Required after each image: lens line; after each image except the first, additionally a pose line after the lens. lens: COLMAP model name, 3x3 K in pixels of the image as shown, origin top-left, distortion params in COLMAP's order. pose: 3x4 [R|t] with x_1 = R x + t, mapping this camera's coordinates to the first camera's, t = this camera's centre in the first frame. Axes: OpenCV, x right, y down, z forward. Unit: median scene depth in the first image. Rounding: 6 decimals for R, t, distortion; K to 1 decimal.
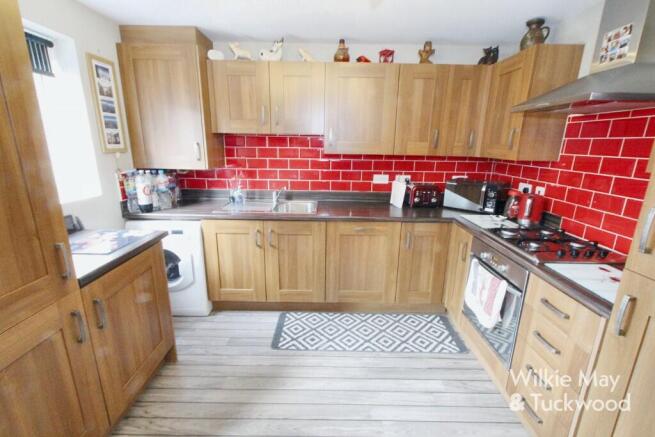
lens RADIAL K [[295.5, 0, 329.0], [0, 295.5, 219.5], [0, 0, 1]] dist [0.000320, -0.000076]
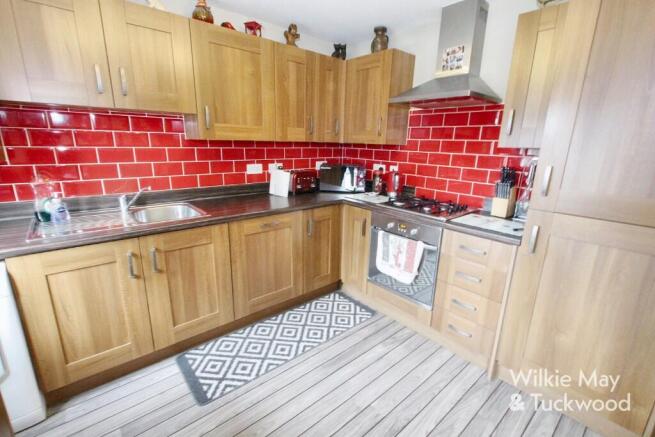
lens RADIAL K [[295.5, 0, 328.3], [0, 295.5, 219.9], [0, 0, 1]] dist [0.000320, -0.000076]
pose [[0.759816, -0.165759, 0.628652, -0.304347], [0.151604, 0.985468, 0.076607, -0.021126], [-0.632215, 0.037099, 0.773905, 0.197511]]
